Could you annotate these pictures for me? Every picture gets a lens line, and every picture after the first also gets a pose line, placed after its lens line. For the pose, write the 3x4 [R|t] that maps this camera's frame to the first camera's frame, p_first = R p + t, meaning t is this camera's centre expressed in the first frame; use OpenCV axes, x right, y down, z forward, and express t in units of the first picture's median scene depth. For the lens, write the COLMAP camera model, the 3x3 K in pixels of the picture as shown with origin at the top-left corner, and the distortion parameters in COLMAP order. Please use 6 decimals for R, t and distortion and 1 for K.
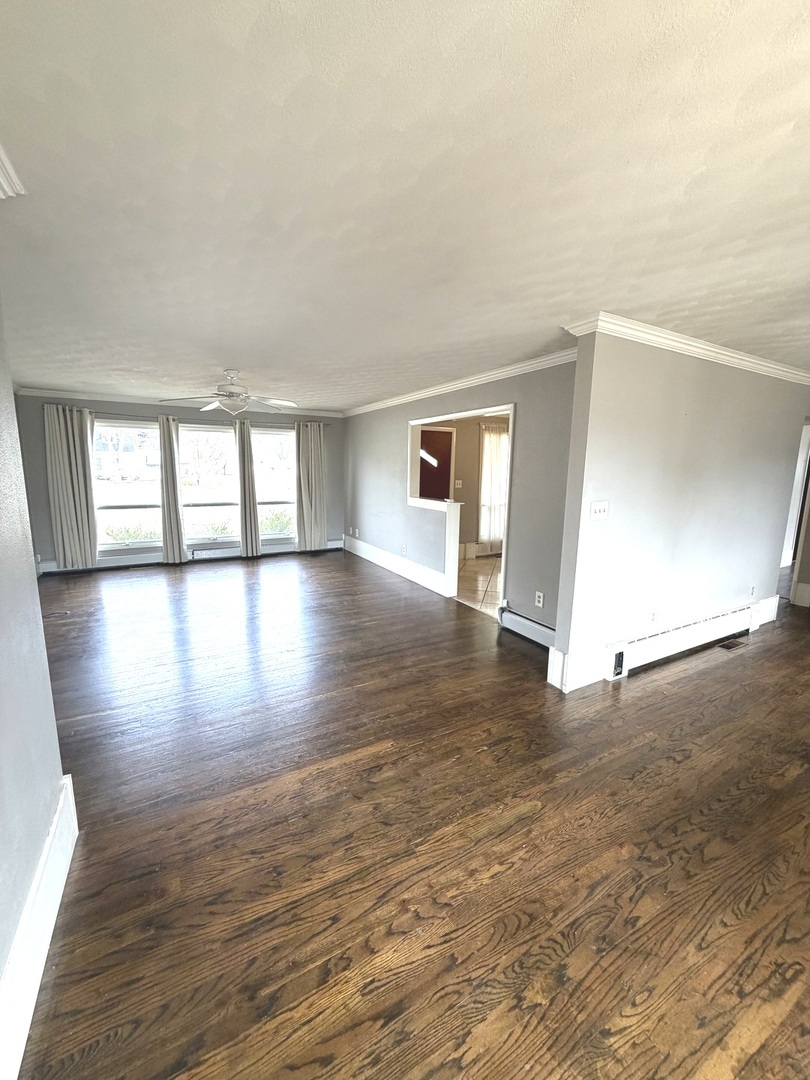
lens RADIAL K [[429.2, 0, 405.7], [0, 429.2, 535.7], [0, 0, 1]] dist [-0.001188, 0.000089]
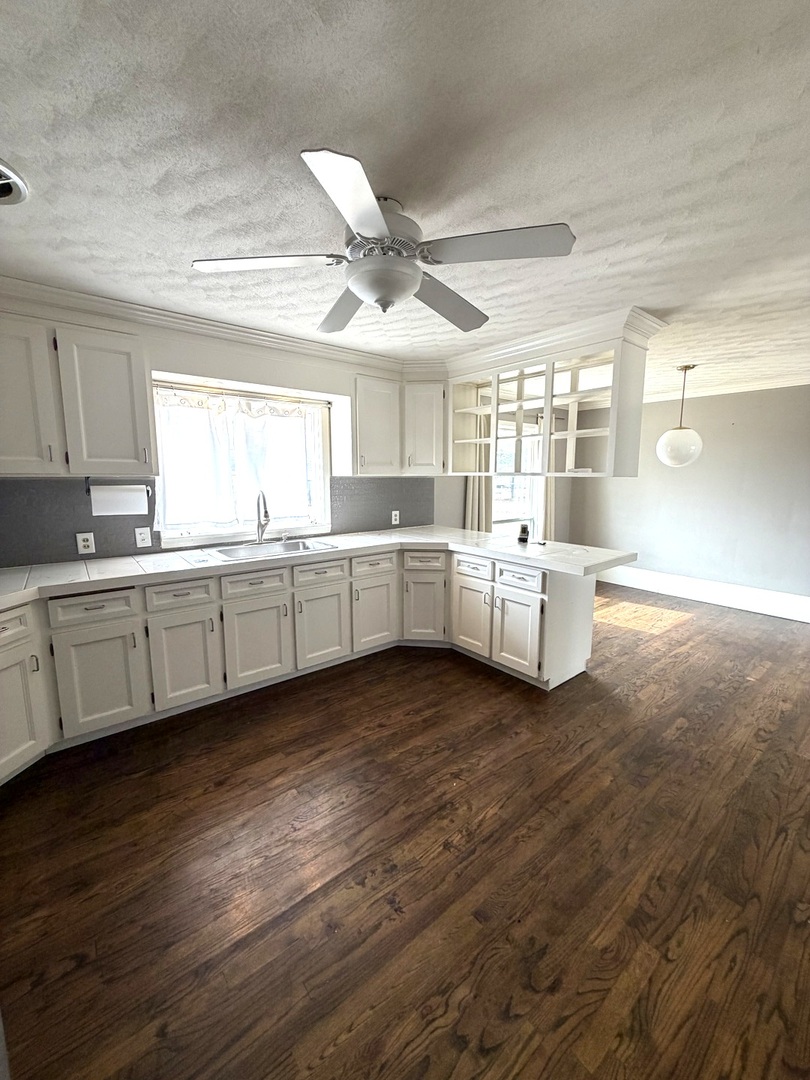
lens RADIAL K [[429.2, 0, 405.7], [0, 429.2, 535.7], [0, 0, 1]] dist [-0.001188, 0.000089]
pose [[-0.985333, 0.008427, -0.170437, 0.684492], [-0.042544, 0.955110, 0.293180, -0.094753], [0.165257, 0.296131, -0.940743, 0.690984]]
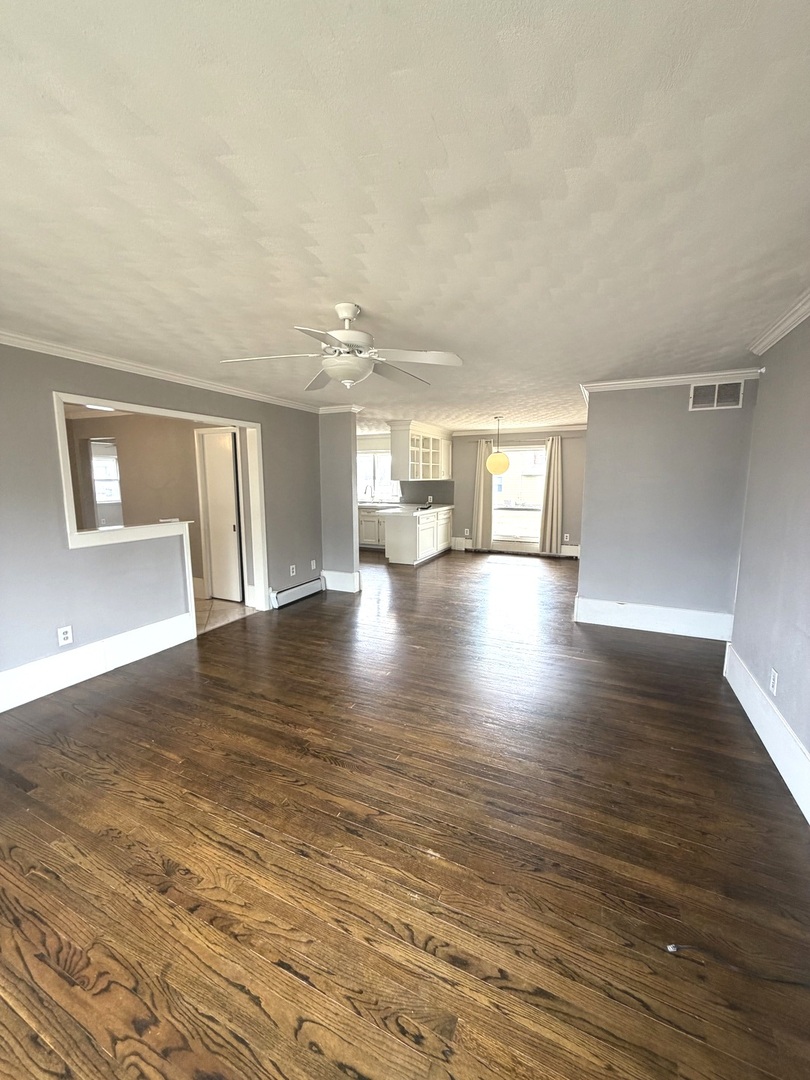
lens RADIAL K [[429.2, 0, 405.7], [0, 429.2, 535.7], [0, 0, 1]] dist [-0.001188, 0.000089]
pose [[-0.579103, -0.124625, 0.805672, -0.680041], [0.120170, 0.964403, 0.235554, -0.165322], [-0.806349, 0.233228, -0.543513, 0.958288]]
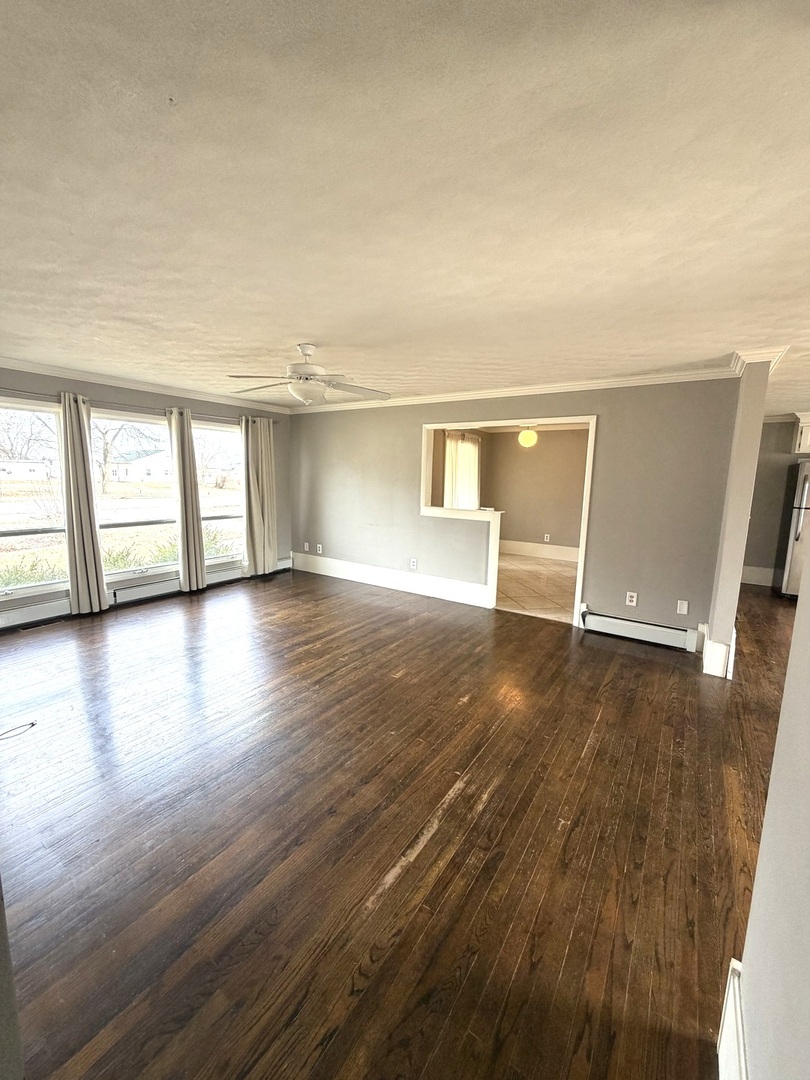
lens RADIAL K [[429.2, 0, 405.7], [0, 429.2, 535.7], [0, 0, 1]] dist [-0.001188, 0.000089]
pose [[0.892087, -0.057148, 0.448235, -0.444869], [0.061849, 0.998077, 0.004157, -0.033131], [-0.447610, 0.024014, 0.893906, 0.190904]]
